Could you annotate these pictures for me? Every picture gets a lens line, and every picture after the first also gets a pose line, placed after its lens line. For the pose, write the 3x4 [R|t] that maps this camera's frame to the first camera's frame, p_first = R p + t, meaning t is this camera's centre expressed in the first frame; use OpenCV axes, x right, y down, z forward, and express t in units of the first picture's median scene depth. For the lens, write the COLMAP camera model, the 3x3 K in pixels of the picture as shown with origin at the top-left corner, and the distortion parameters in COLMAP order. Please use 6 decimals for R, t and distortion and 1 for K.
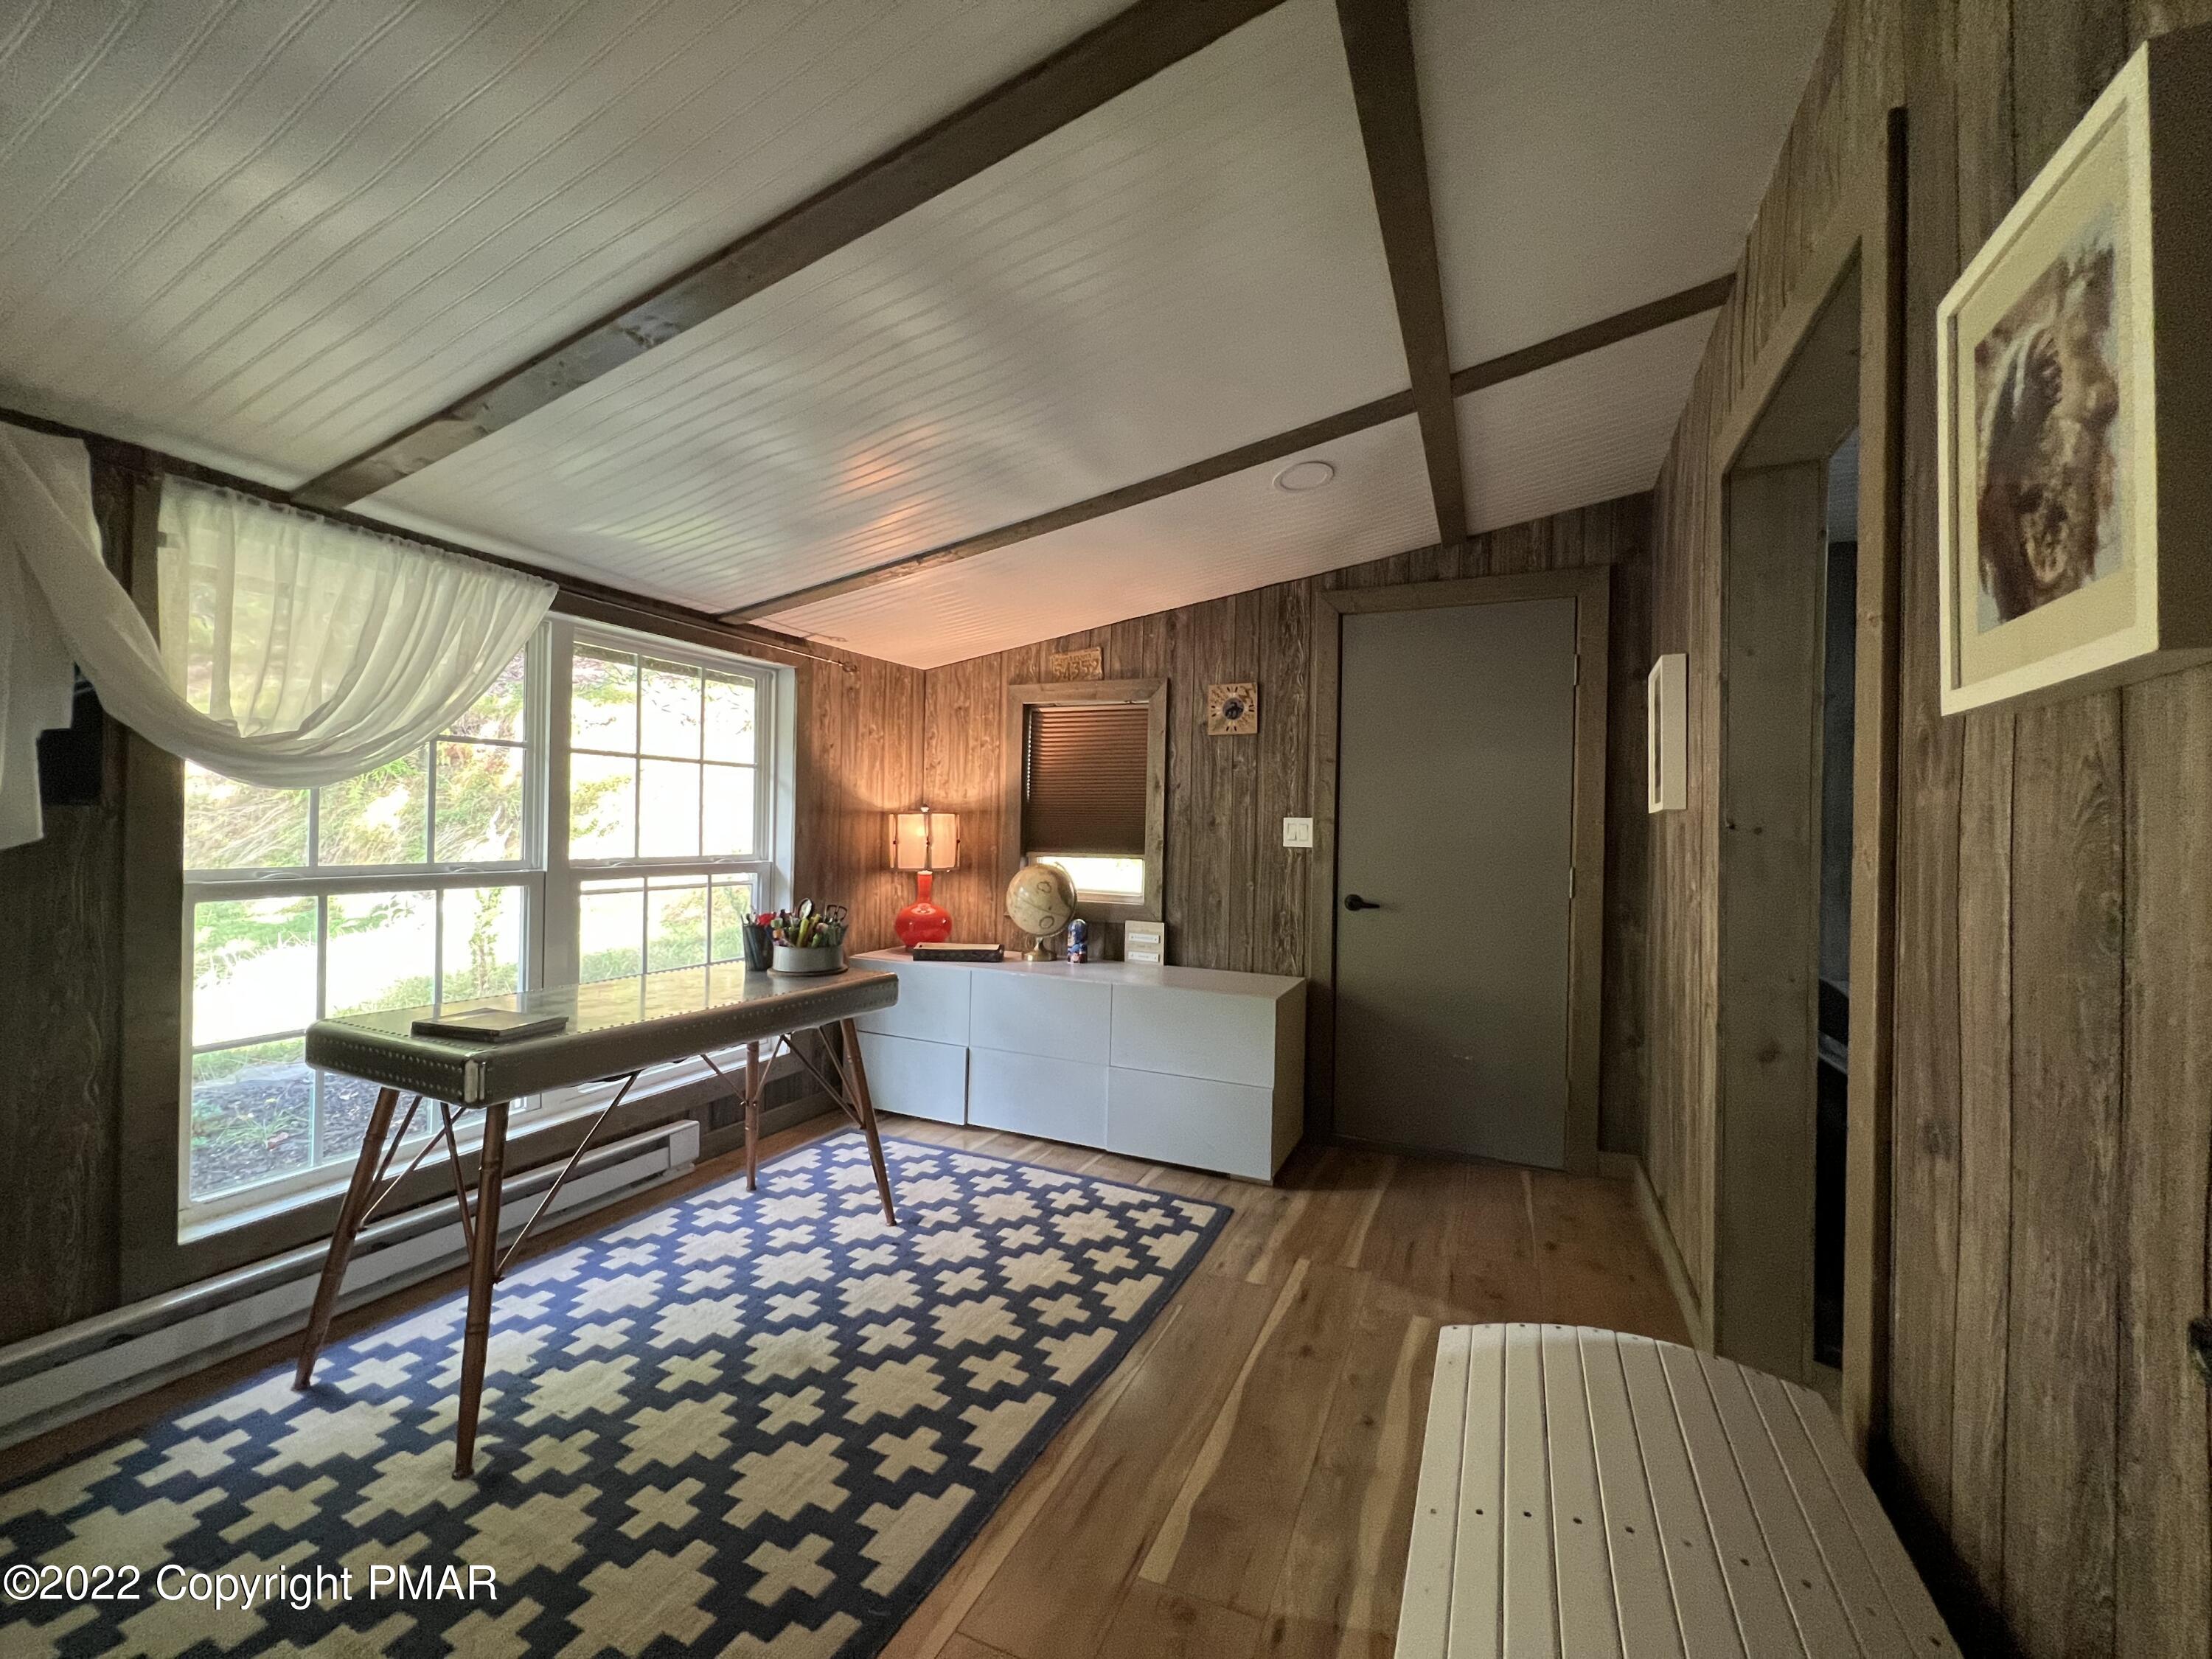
lens RADIAL K [[887.5, 0, 1100.8], [0, 887.5, 826.5], [0, 0, 1]] dist [-0.000638, -0.000009]
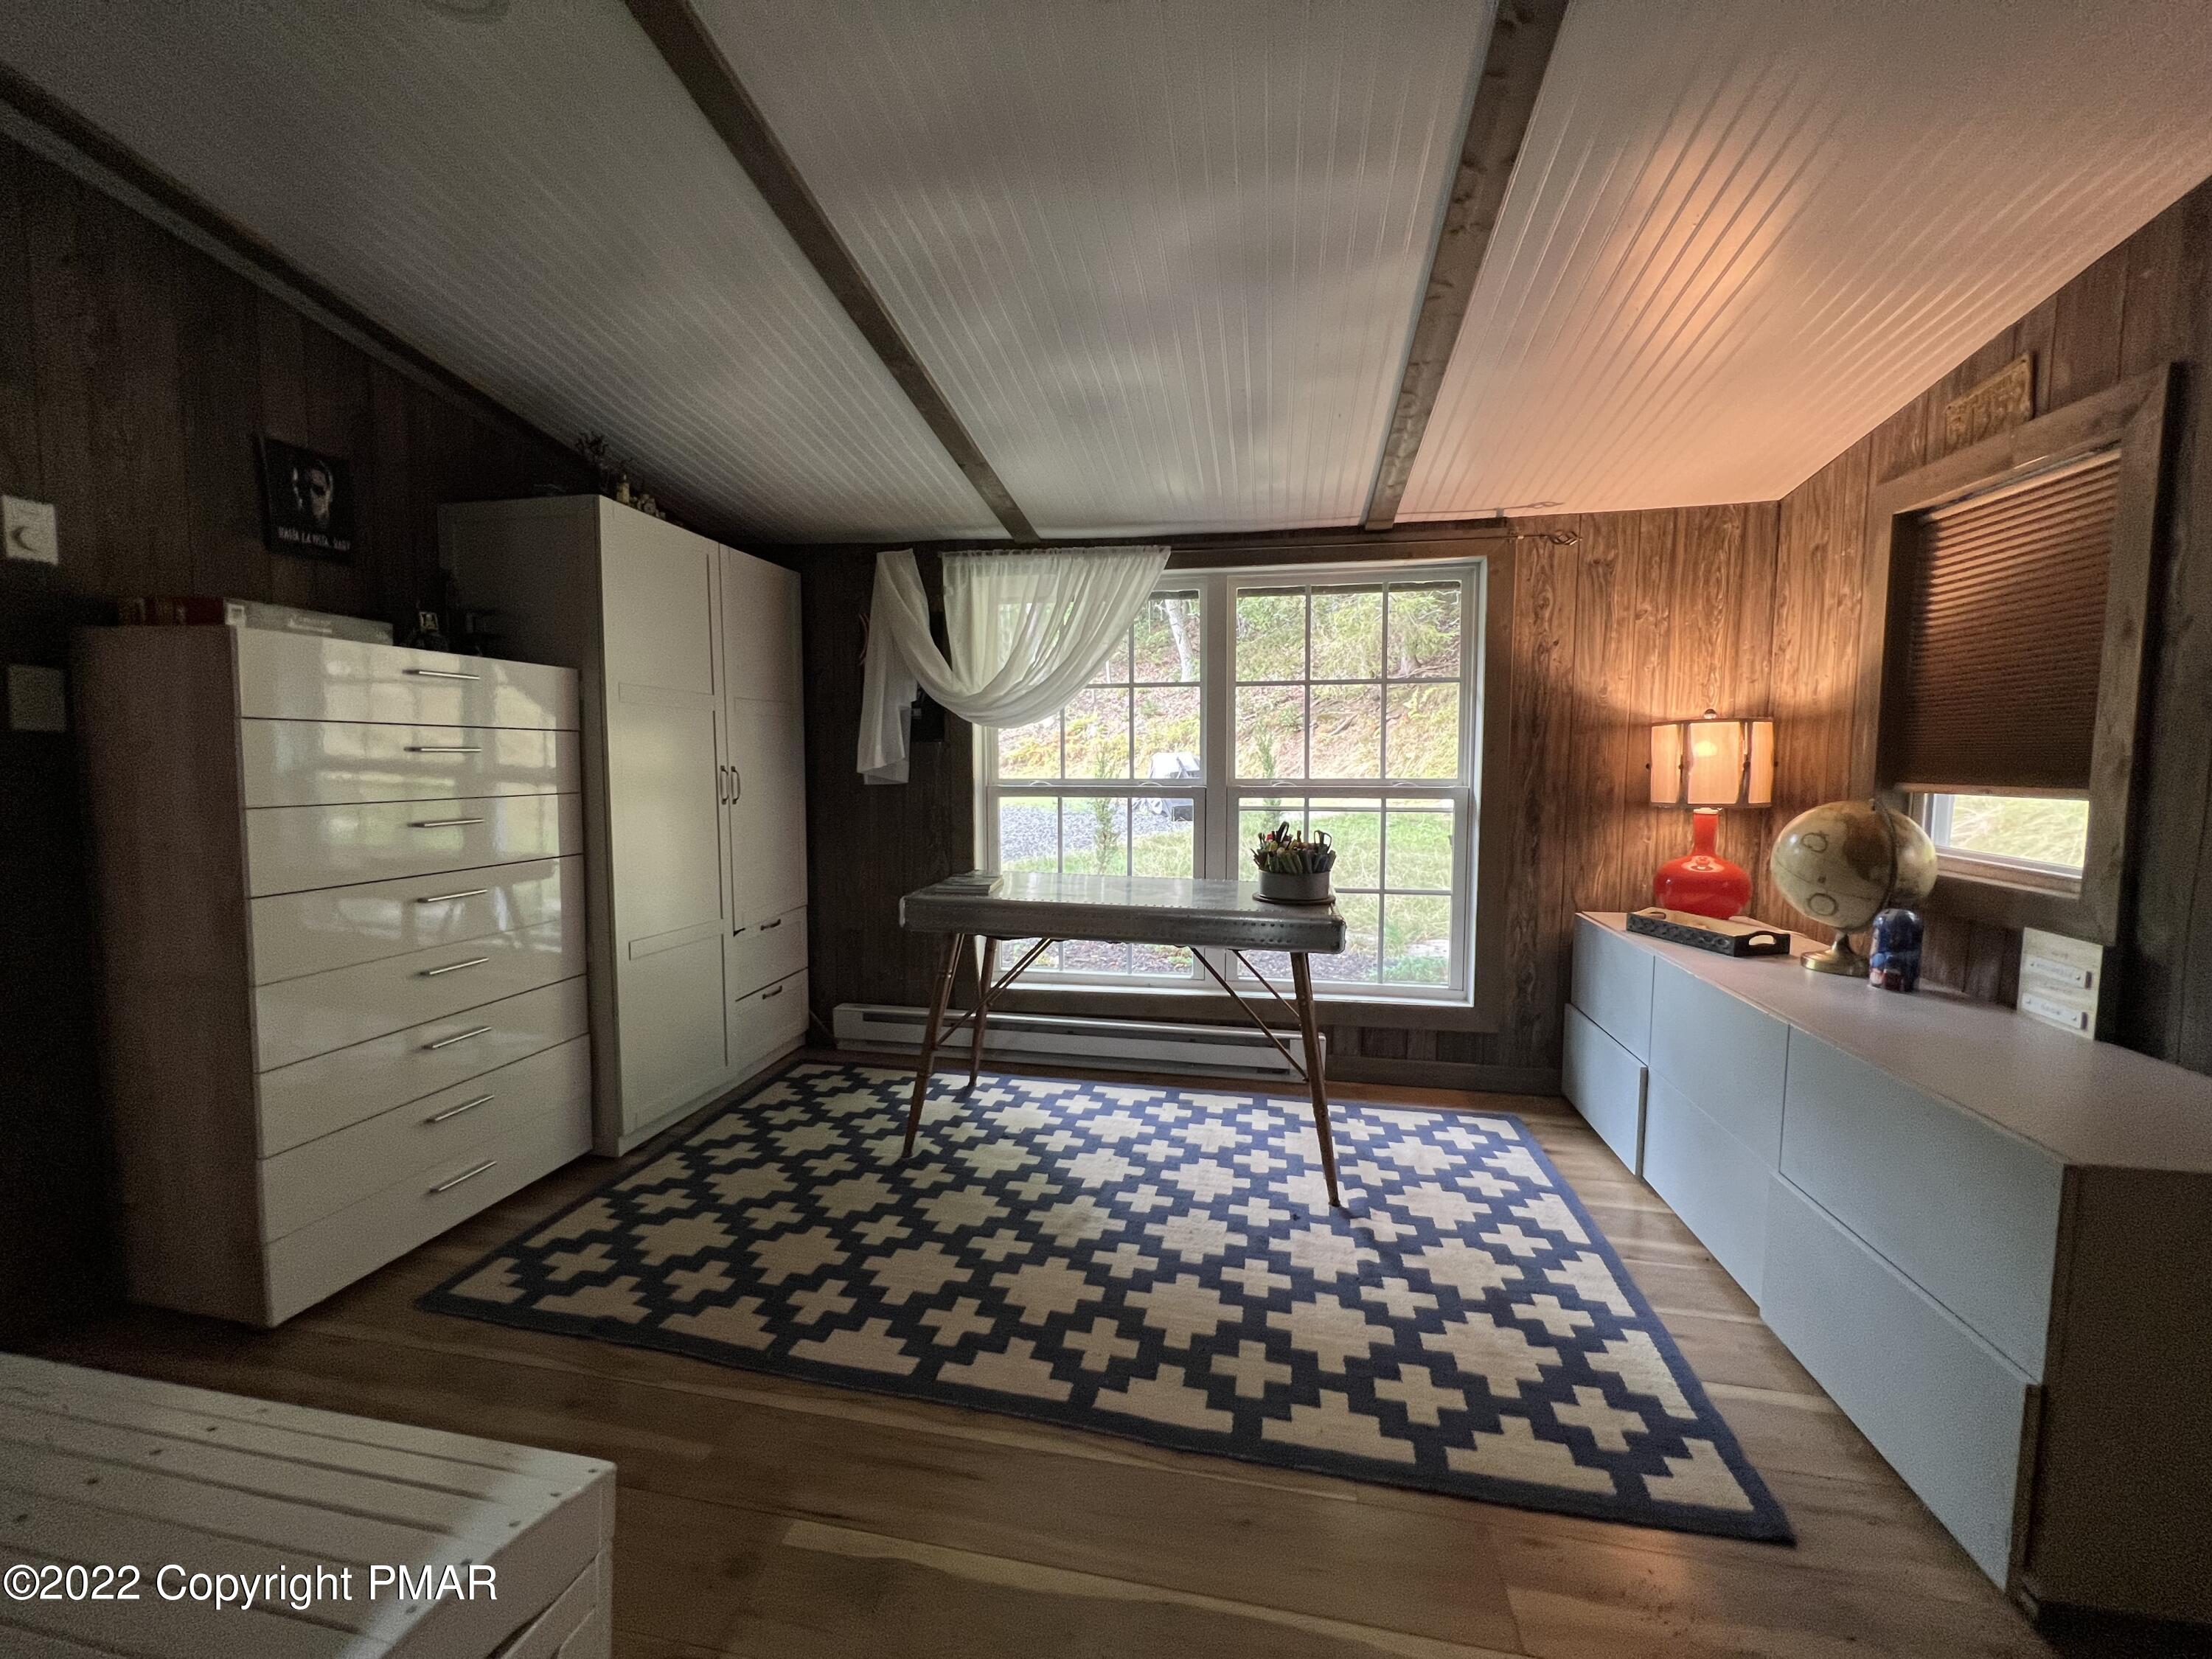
lens RADIAL K [[887.5, 0, 1100.8], [0, 887.5, 826.5], [0, 0, 1]] dist [-0.000638, -0.000009]
pose [[0.242499, 0.059308, -0.968337, 0.491050], [0.008001, 0.997973, 0.063127, 0.024814], [0.970119, -0.023056, 0.241533, 0.546054]]
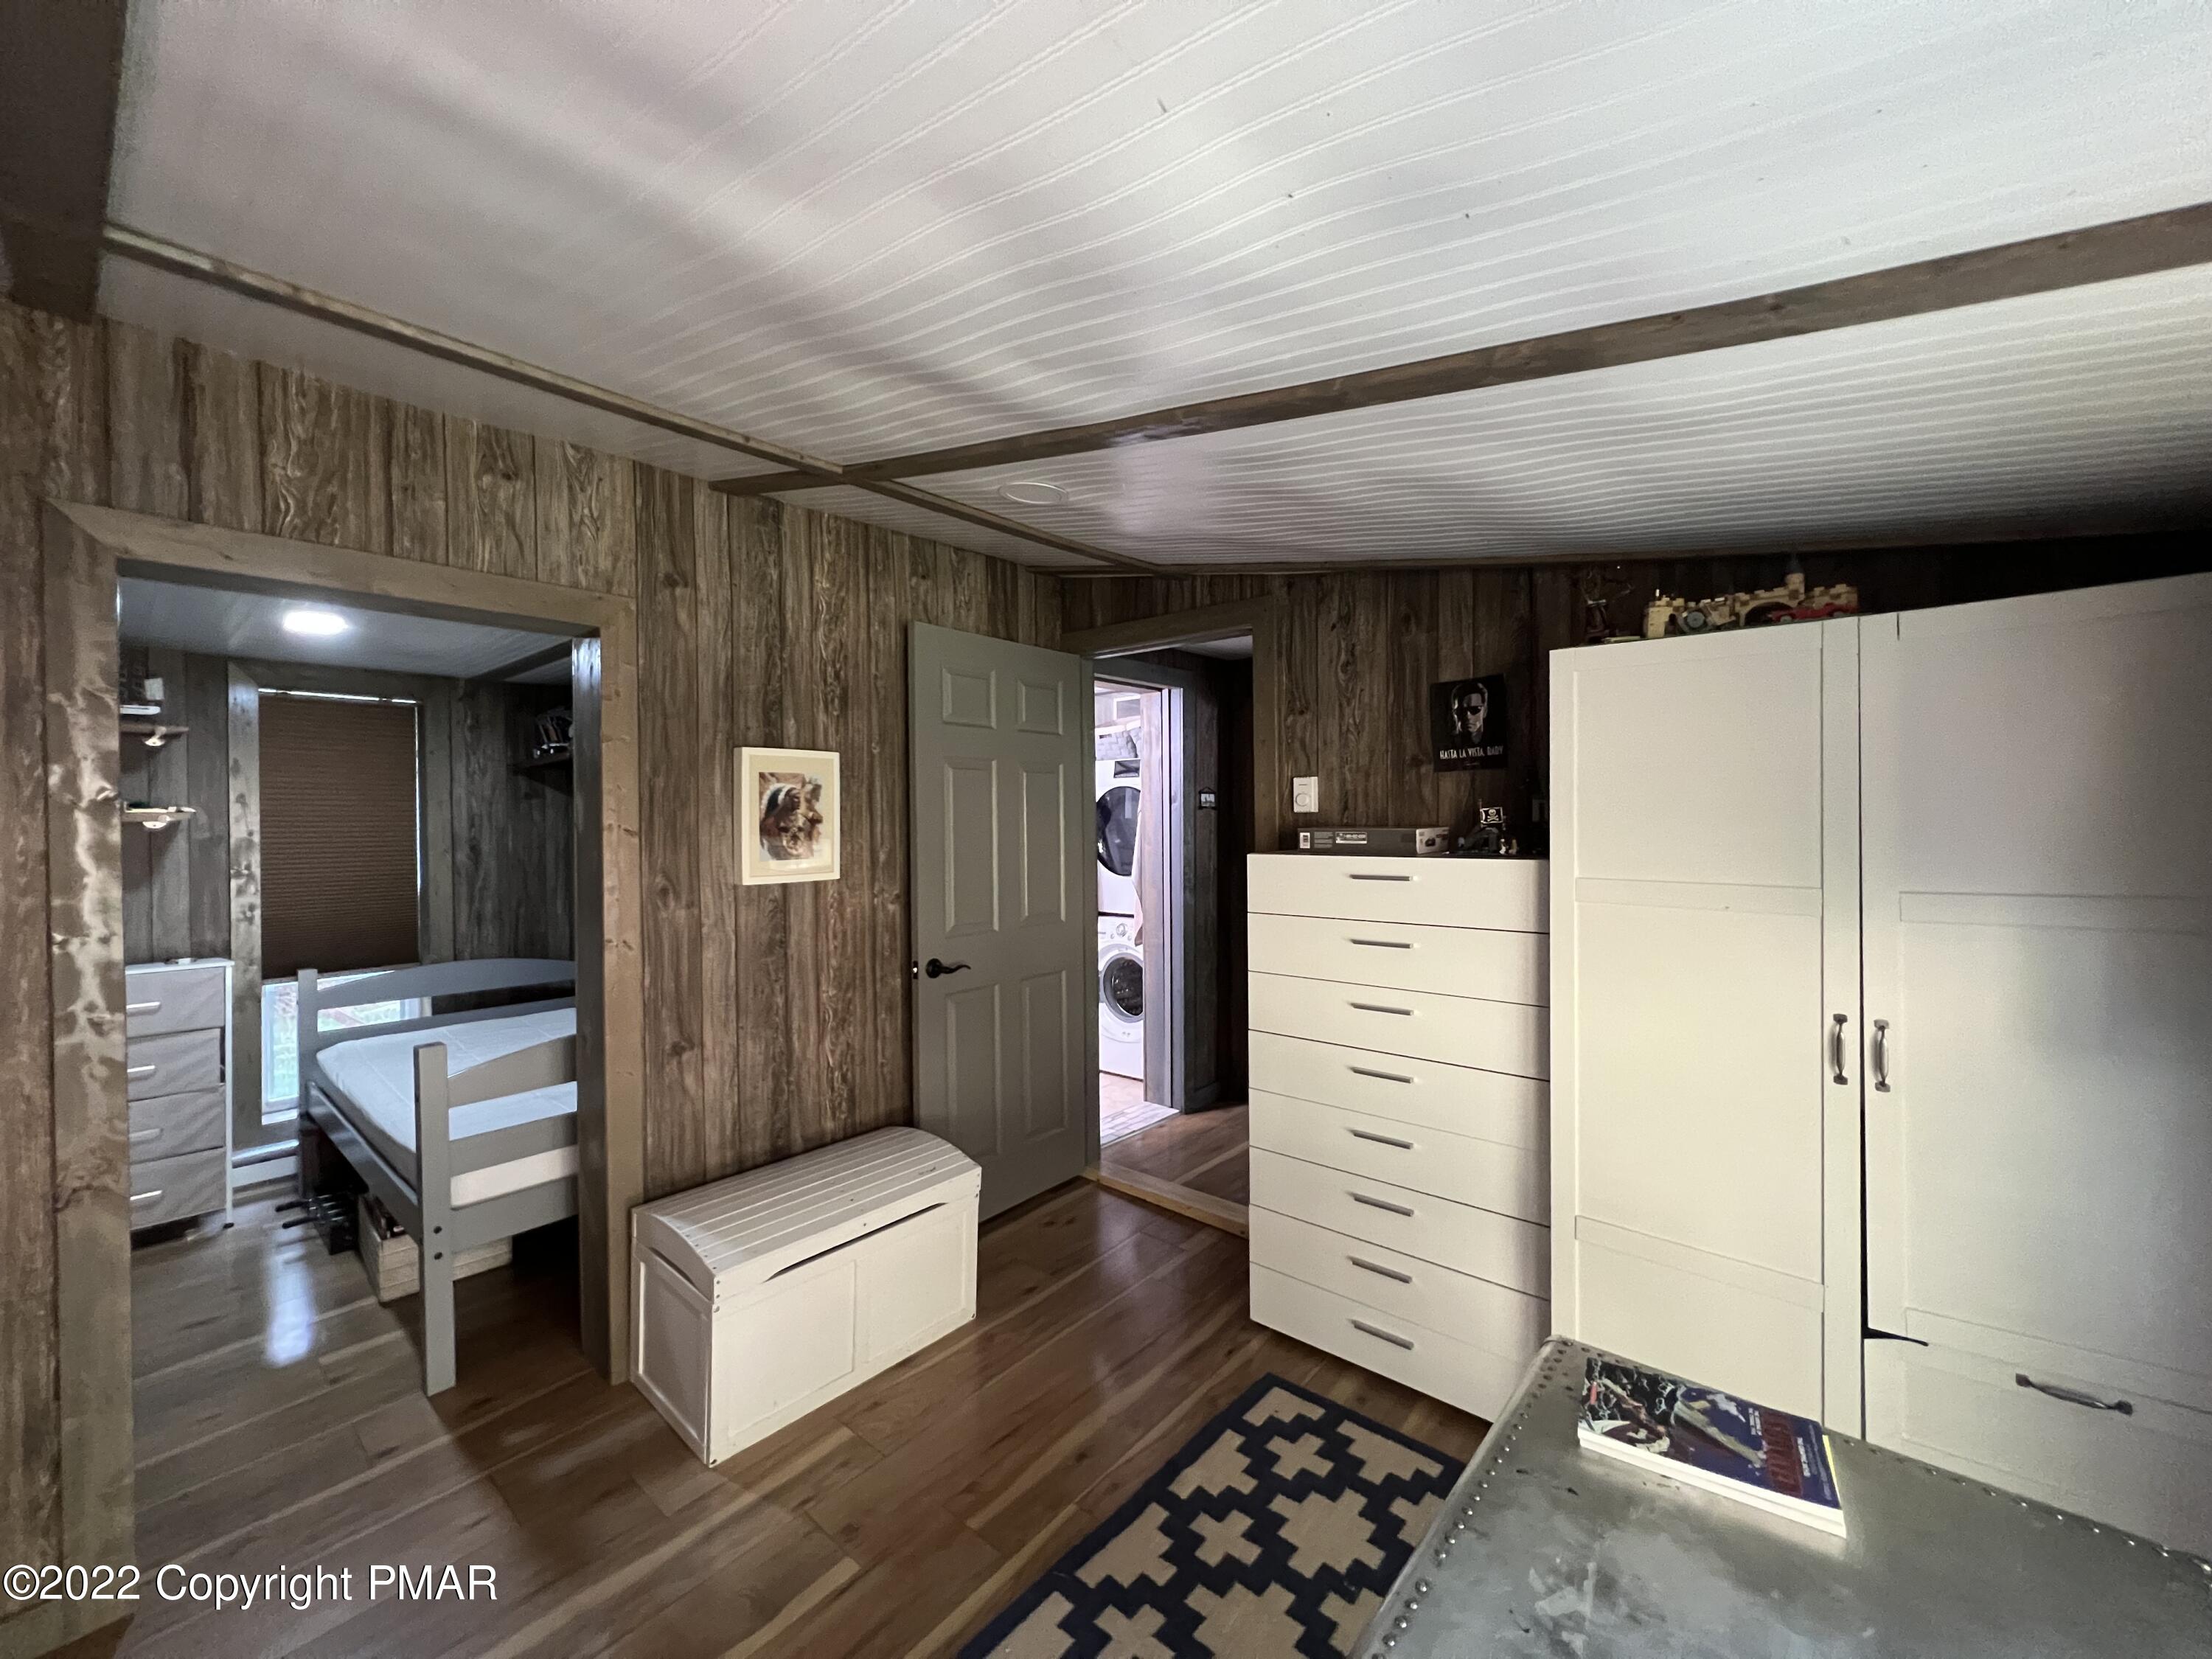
lens RADIAL K [[885.6, 0, 1104.0], [0, 885.6, 826.7], [0, 0, 1]] dist [0.000085, -0.000551]
pose [[-0.962797, -0.010214, 0.270034, -0.302559], [-0.010390, 0.999946, 0.000779, -0.098984], [-0.270028, -0.002056, -0.962850, 1.041002]]
